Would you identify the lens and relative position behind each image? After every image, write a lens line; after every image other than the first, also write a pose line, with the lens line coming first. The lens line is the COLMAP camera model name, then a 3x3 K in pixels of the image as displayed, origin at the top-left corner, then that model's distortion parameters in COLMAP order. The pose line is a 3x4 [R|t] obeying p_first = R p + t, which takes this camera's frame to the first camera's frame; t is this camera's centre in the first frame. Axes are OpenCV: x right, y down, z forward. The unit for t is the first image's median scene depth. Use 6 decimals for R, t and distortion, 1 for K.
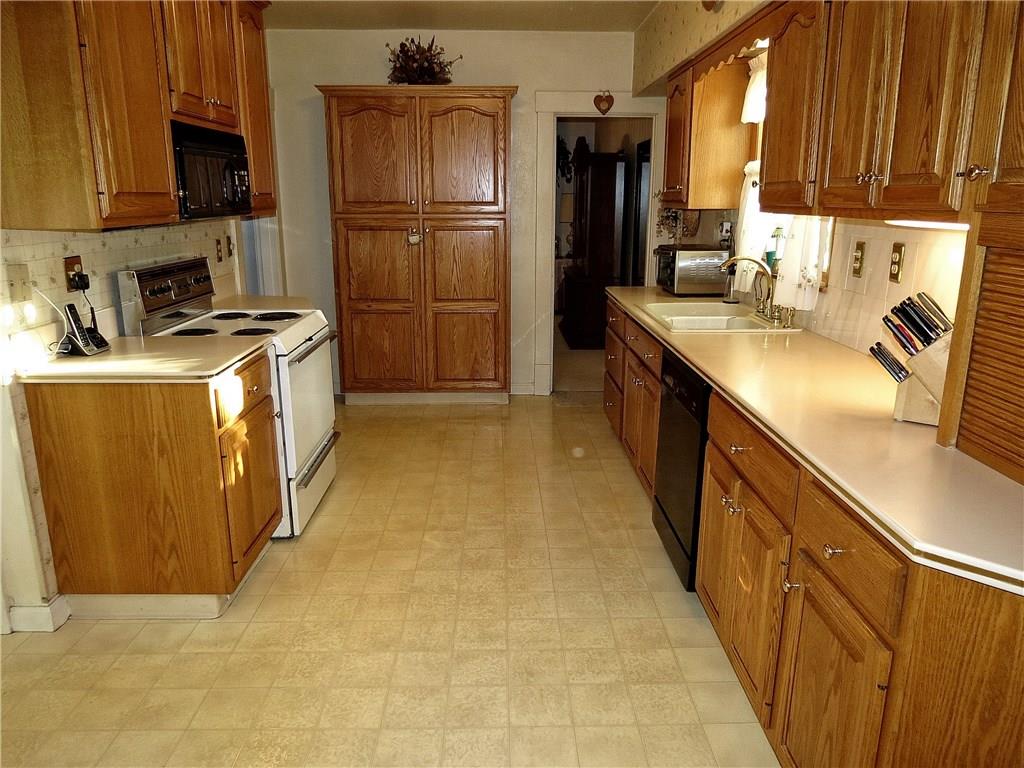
lens RADIAL K [[733.7, 0, 511.8], [0, 733.7, 384.4], [0, 0, 1]] dist [-0.032535, 0.010245]
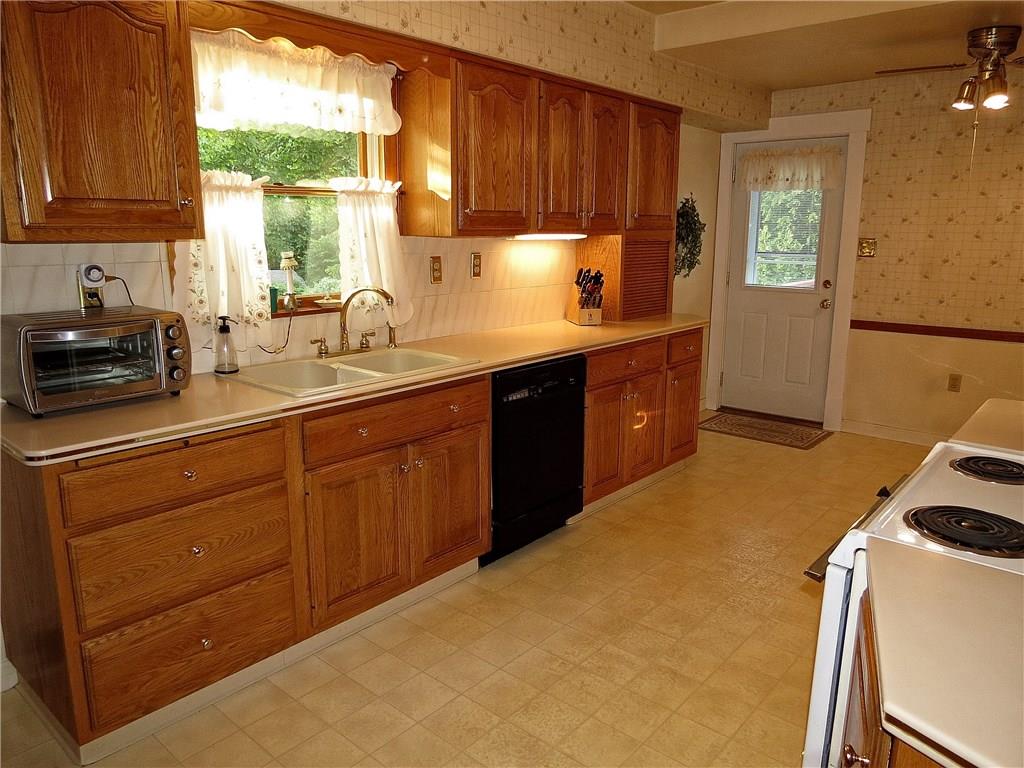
lens RADIAL K [[733.7, 0, 508.9], [0, 733.7, 381.5], [0, 0, 1]] dist [-0.032535, 0.010245]
pose [[-0.744043, -0.148206, 0.651487, -0.368637], [0.154042, 0.910765, 0.383116, -0.344941], [-0.650131, 0.385411, -0.654819, 1.354890]]
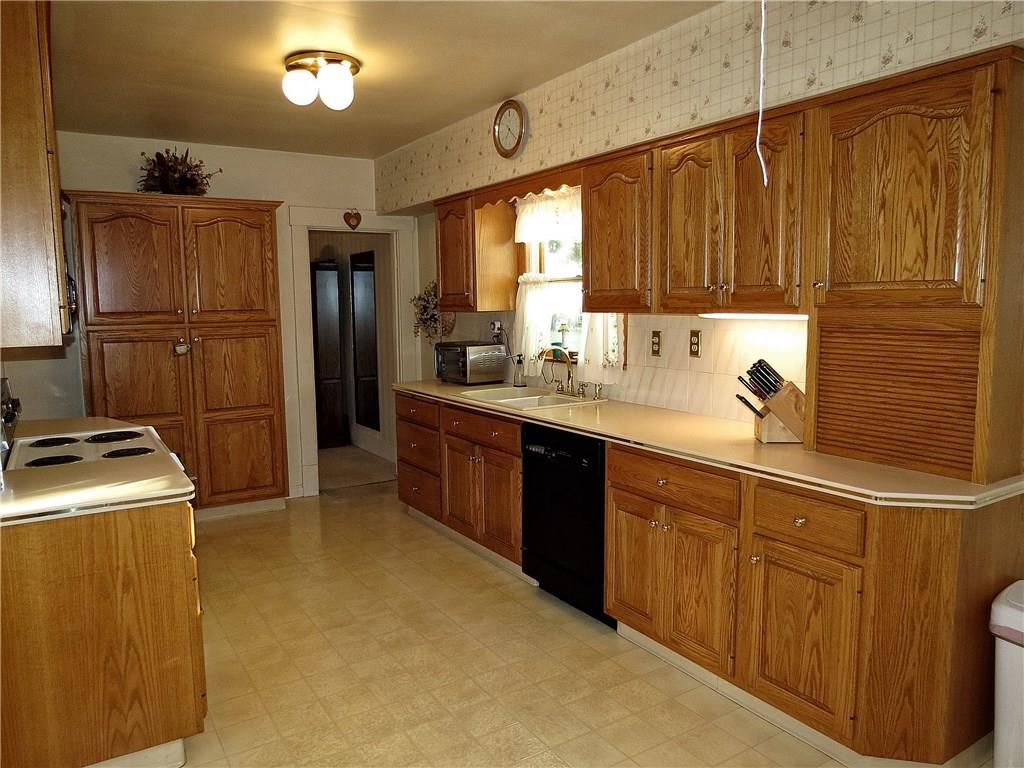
lens RADIAL K [[733.7, 0, 513.7], [0, 733.7, 384.5], [0, 0, 1]] dist [-0.032535, 0.010245]
pose [[0.853690, -0.073243, 0.515605, -0.350645], [0.142965, 0.984984, -0.096788, 0.001321], [-0.500773, 0.156340, 0.851342, -0.028779]]
